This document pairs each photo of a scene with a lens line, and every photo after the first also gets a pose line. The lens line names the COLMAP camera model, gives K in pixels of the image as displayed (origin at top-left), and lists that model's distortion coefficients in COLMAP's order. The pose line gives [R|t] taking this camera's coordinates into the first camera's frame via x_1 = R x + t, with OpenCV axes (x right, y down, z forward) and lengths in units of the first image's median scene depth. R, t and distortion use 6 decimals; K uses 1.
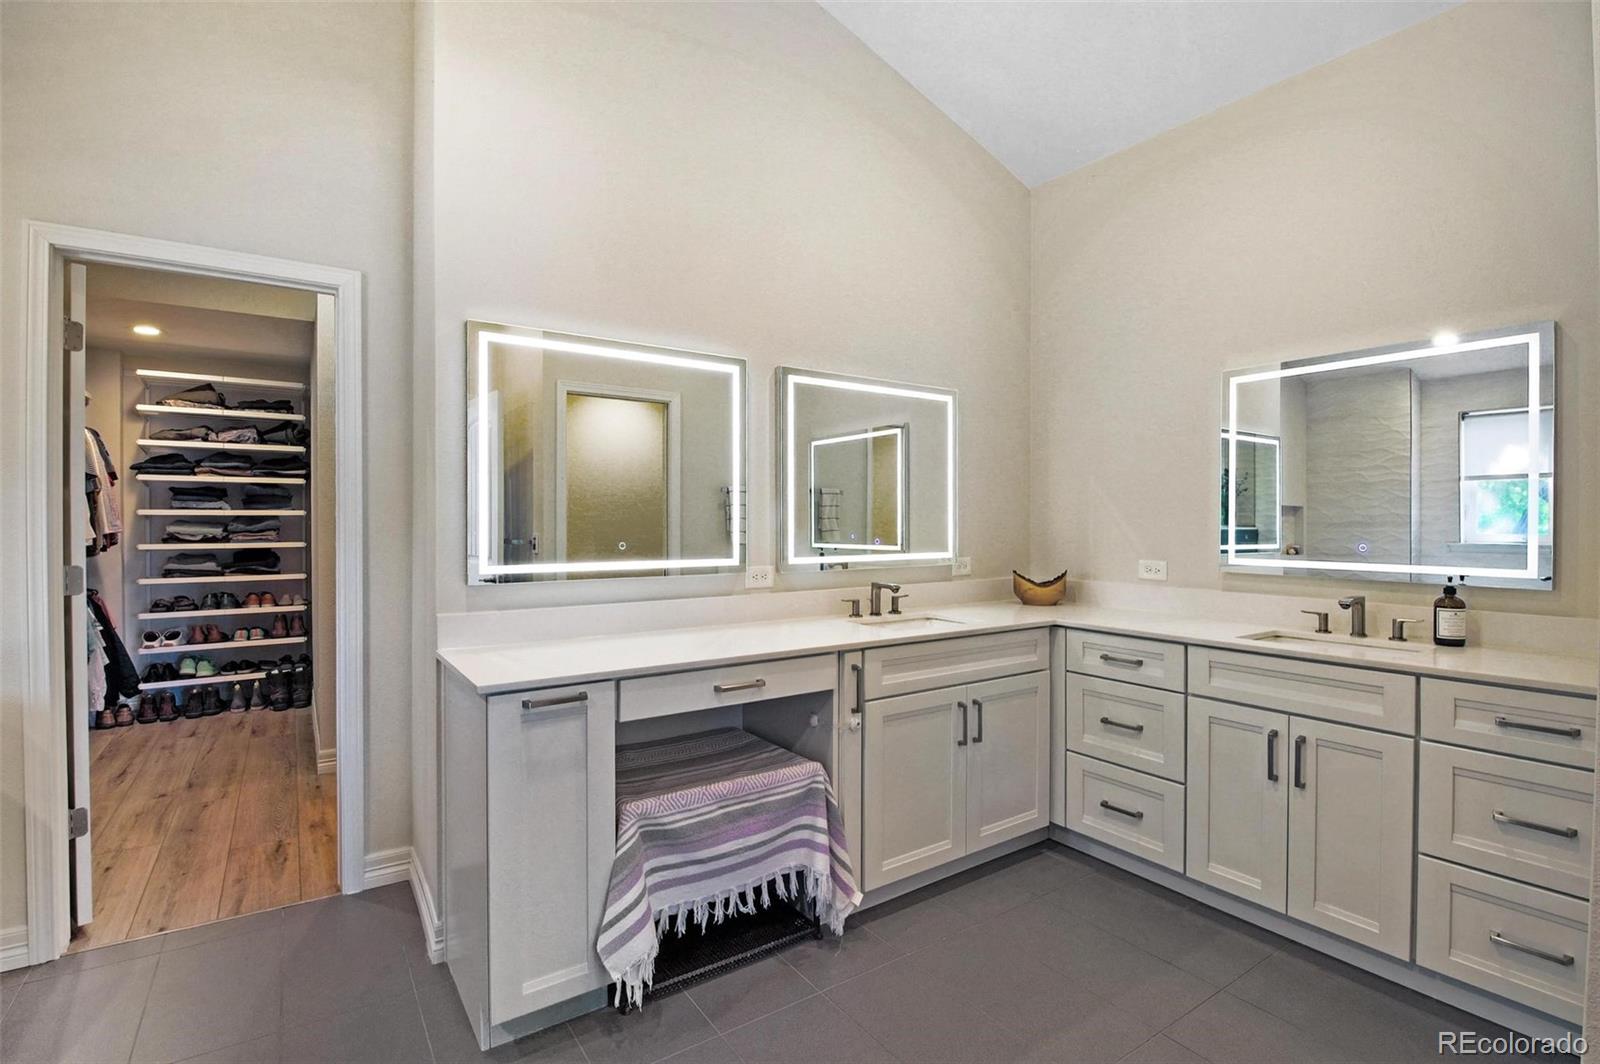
lens RADIAL K [[750.2, 0, 800.1], [0, 750.2, 526.5], [0, 0, 1]] dist [-0.004935, -0.003498]
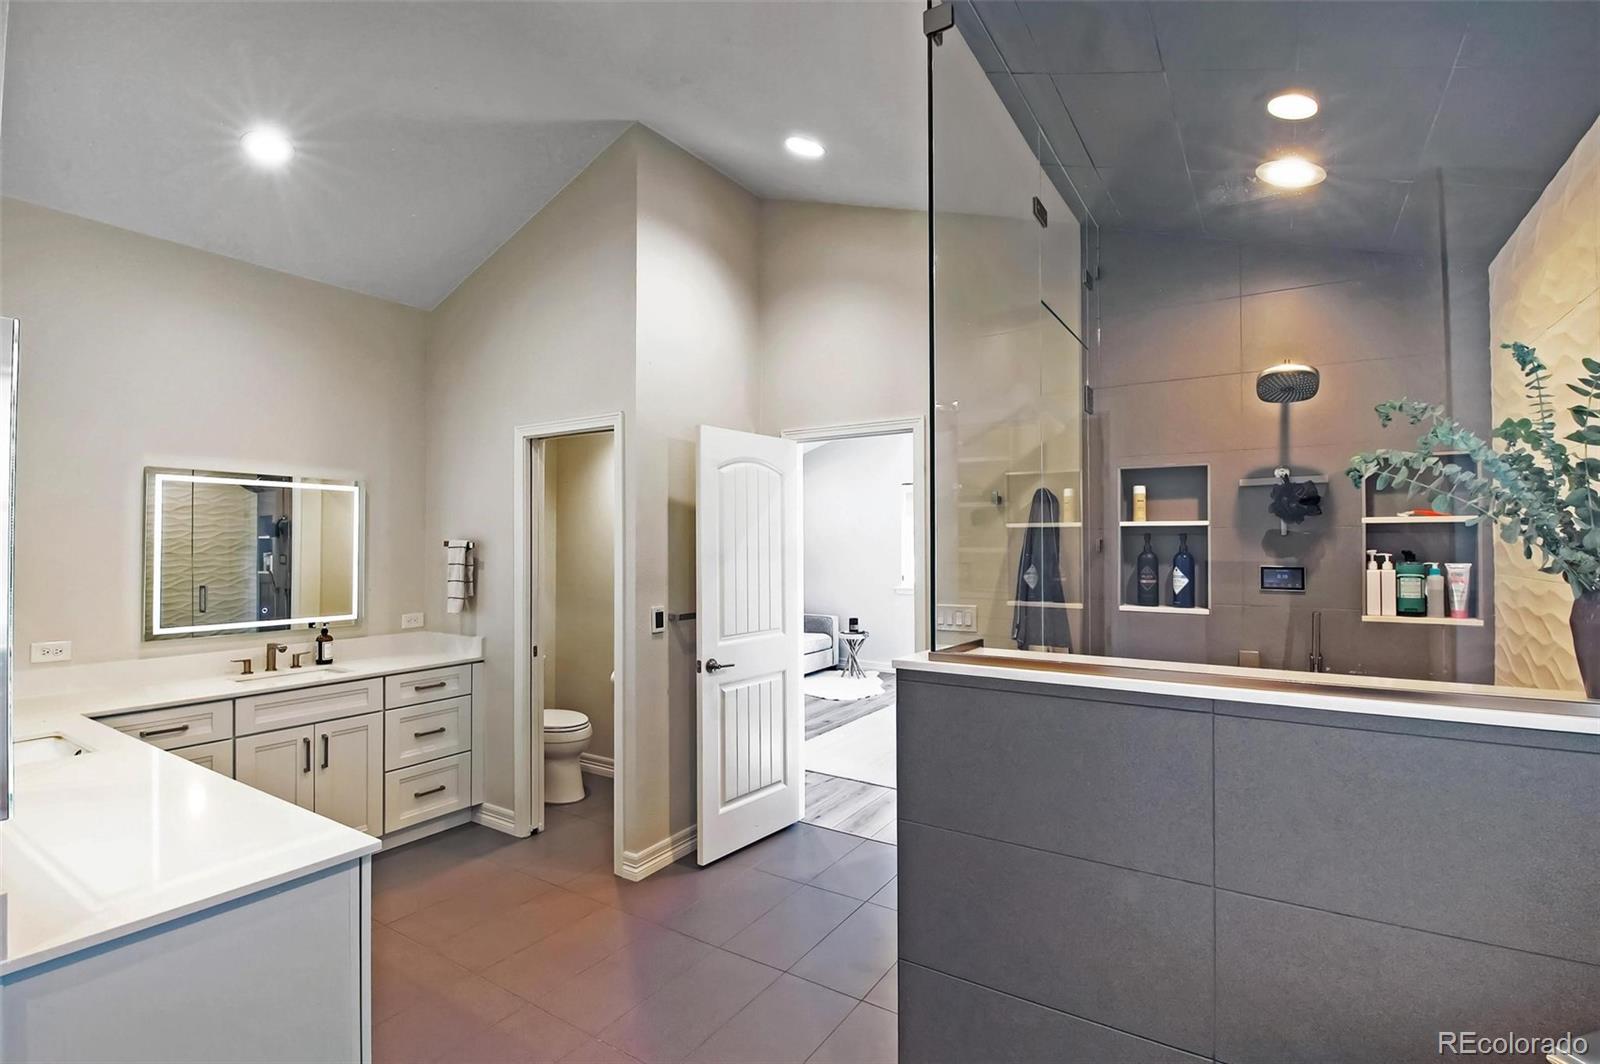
lens RADIAL K [[750.2, 0, 799.5], [0, 750.2, 532.7], [0, 0, 1]] dist [-0.004935, -0.003498]
pose [[-0.372905, 0.007120, 0.927842, -1.103511], [0.003871, 0.999974, -0.006117, -0.122073], [-0.927862, 0.001310, -0.372922, 0.633027]]
